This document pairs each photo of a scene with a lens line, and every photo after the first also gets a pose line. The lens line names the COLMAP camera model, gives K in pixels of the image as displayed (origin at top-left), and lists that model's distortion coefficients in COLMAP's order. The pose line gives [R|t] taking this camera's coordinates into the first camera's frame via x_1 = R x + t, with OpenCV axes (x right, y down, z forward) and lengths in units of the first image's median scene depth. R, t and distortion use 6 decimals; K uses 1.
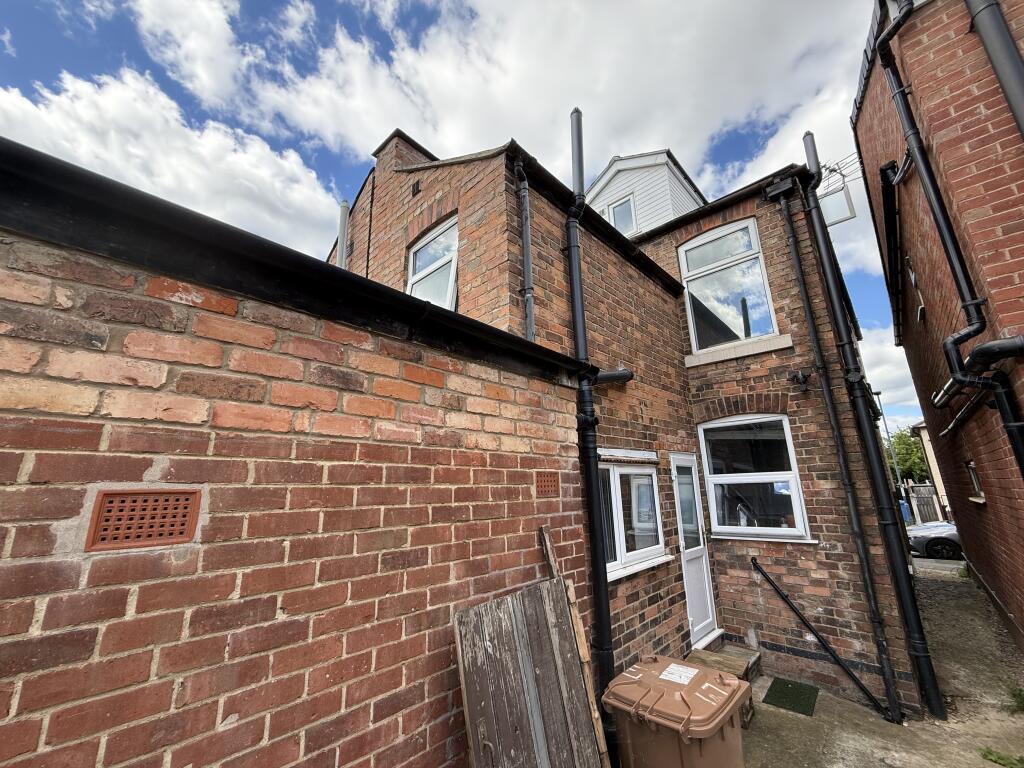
lens RADIAL K [[405.3, 0, 511.0], [0, 405.3, 385.0], [0, 0, 1]] dist [-0.006473, 0.000165]
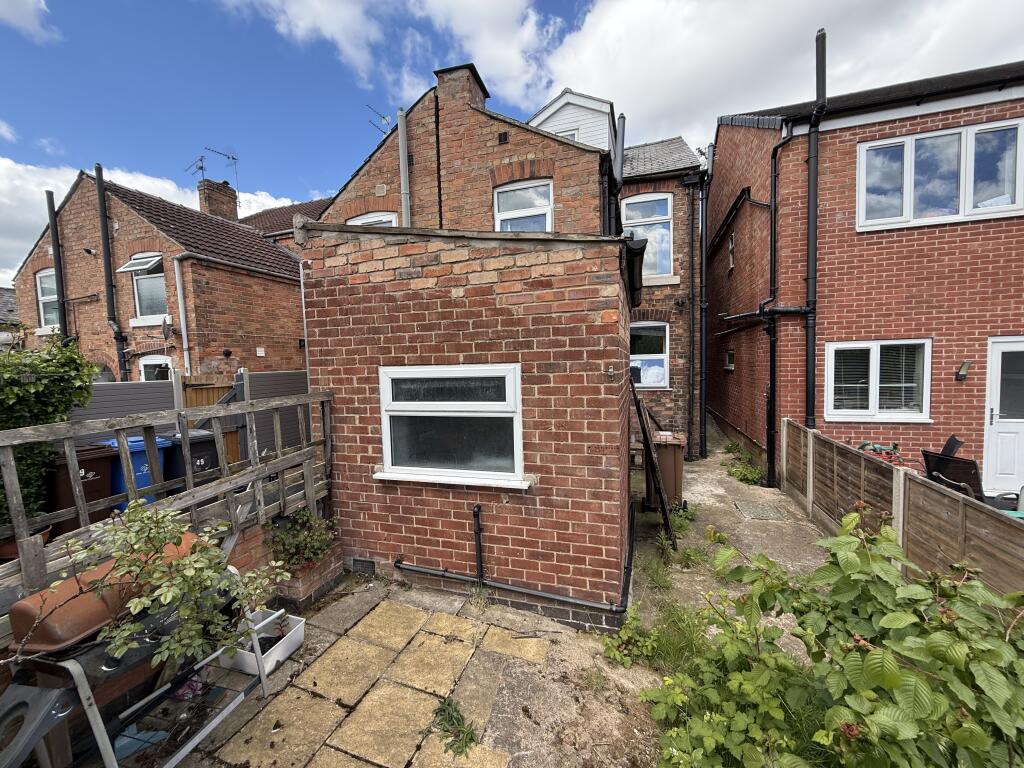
lens RADIAL K [[405.3, 0, 510.7], [0, 405.3, 386.2], [0, 0, 1]] dist [-0.006473, 0.000165]
pose [[0.900827, -0.028889, 0.433216, -0.763880], [-0.102343, 0.955540, 0.276530, -0.085658], [-0.421944, -0.293443, 0.857820, -0.337137]]
